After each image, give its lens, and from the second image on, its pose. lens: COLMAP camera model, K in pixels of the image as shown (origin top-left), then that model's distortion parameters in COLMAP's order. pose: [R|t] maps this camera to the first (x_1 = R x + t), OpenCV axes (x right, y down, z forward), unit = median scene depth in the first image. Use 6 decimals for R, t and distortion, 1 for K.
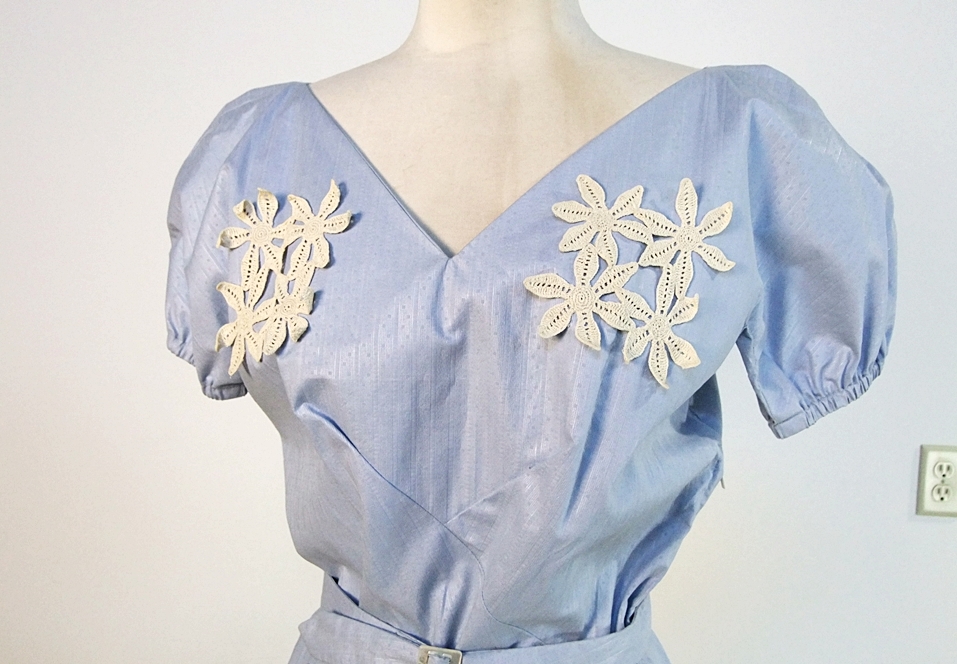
lens RADIAL K [[916.3, 0, 478.7], [0, 916.3, 375.0], [0, 0, 1]] dist [-0.010747, -0.003658]
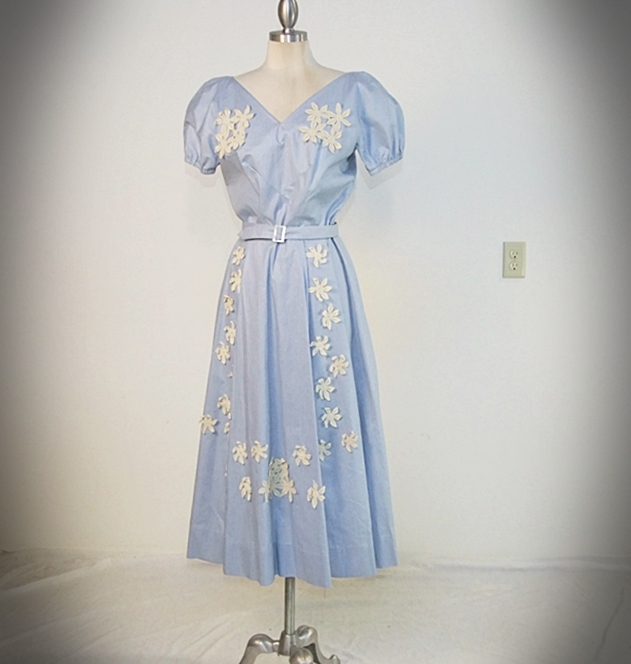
lens RADIAL K [[937.6, 0, 315.5], [0, 937.6, 332.0], [0, 0, 1]] dist [0.034098, 0.010898]
pose [[0.997960, -0.028091, 0.057322, -0.131214], [0.027594, 0.999575, 0.009434, 0.710906], [-0.057563, -0.007833, 0.998311, -2.963958]]
